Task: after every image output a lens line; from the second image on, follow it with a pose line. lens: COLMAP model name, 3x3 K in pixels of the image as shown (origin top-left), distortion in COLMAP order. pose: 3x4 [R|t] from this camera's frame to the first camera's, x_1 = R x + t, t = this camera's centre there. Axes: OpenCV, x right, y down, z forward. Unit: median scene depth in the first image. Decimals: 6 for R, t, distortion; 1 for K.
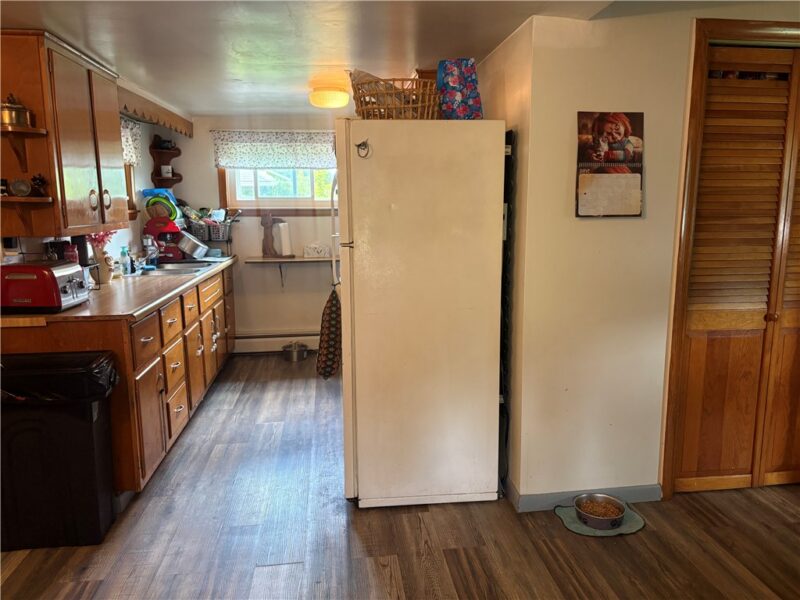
lens RADIAL K [[607.0, 0, 400.0], [0, 607.0, 300.0], [0, 0, 1]] dist [0.028060, -0.011581]
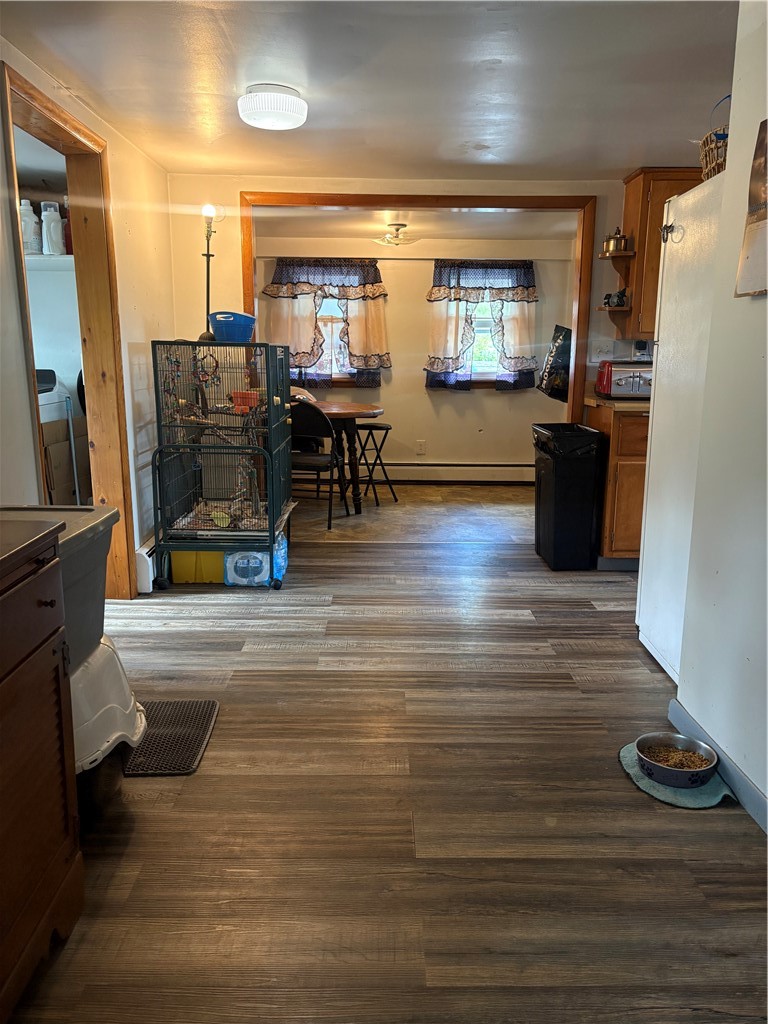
lens RADIAL K [[776.9, 0, 384.0], [0, 776.9, 512.0], [0, 0, 1]] dist [0.028060, -0.011581]
pose [[-0.115082, 0.204393, -0.972101, 1.196927], [-0.163934, 0.961277, 0.221524, -0.040799], [0.979735, 0.184854, -0.077119, 0.769115]]
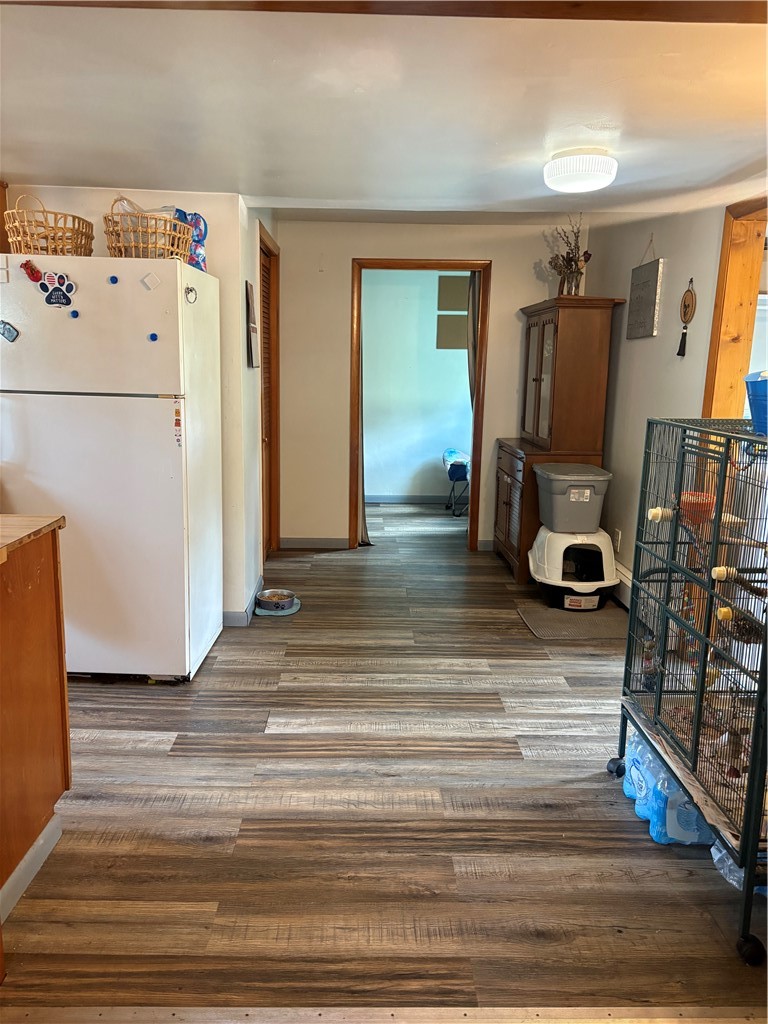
lens RADIAL K [[776.9, 0, 384.0], [0, 776.9, 512.0], [0, 0, 1]] dist [0.028060, -0.011581]
pose [[0.098361, -0.180593, 0.978627, -1.302453], [0.139847, 0.976146, 0.166079, -0.077010], [-0.985276, 0.120523, 0.121270, 0.600075]]
